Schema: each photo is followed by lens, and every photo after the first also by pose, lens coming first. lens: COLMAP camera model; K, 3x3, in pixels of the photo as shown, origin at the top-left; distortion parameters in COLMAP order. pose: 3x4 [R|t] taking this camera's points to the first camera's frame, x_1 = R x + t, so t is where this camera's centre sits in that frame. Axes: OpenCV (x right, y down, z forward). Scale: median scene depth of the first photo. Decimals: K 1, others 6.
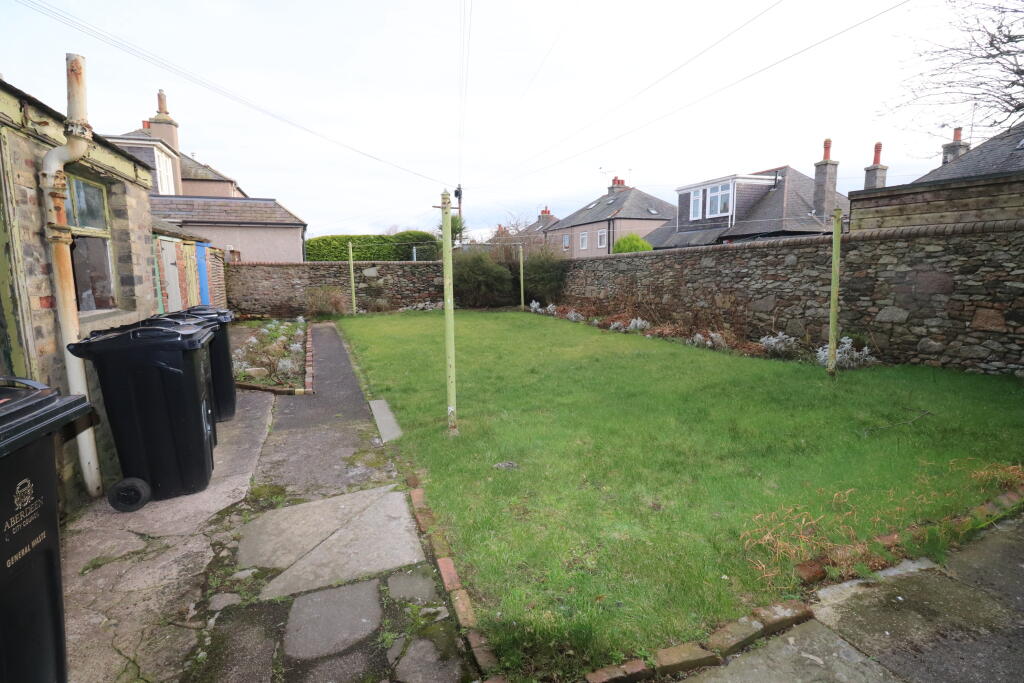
lens RADIAL K [[480.9, 0, 513.0], [0, 480.9, 338.5], [0, 0, 1]] dist [-0.015201, -0.003785]
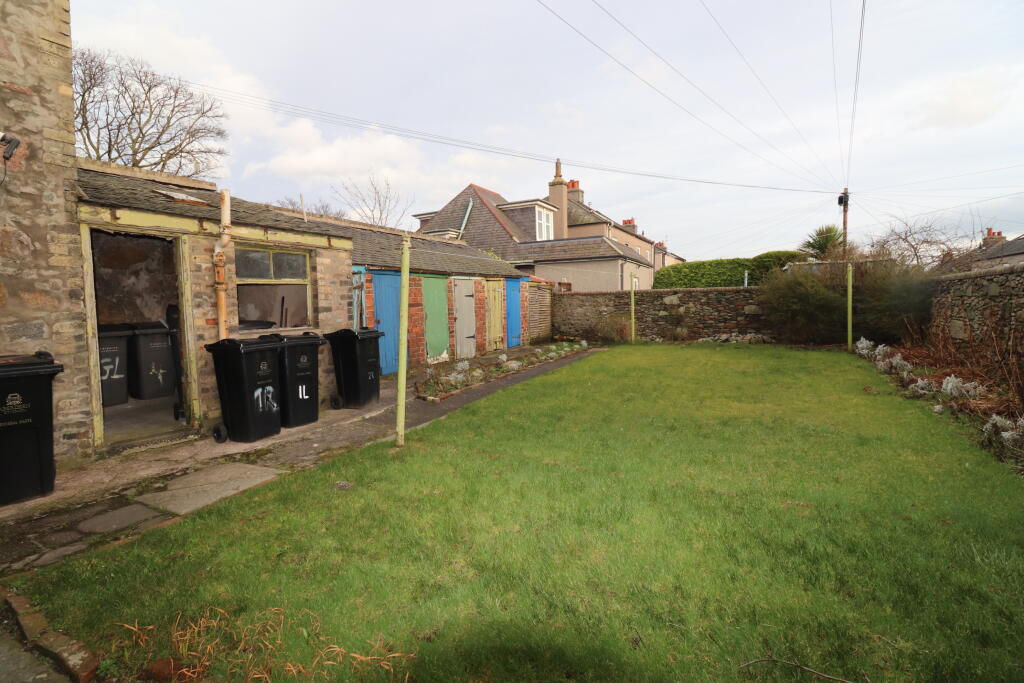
lens RADIAL K [[480.9, 0, 511.6], [0, 480.9, 337.0], [0, 0, 1]] dist [-0.015201, -0.003785]
pose [[0.641828, 0.051907, -0.765090, 0.269483], [-0.094563, 0.995449, -0.011792, -0.023409], [0.760996, 0.079918, 0.643816, 0.146571]]
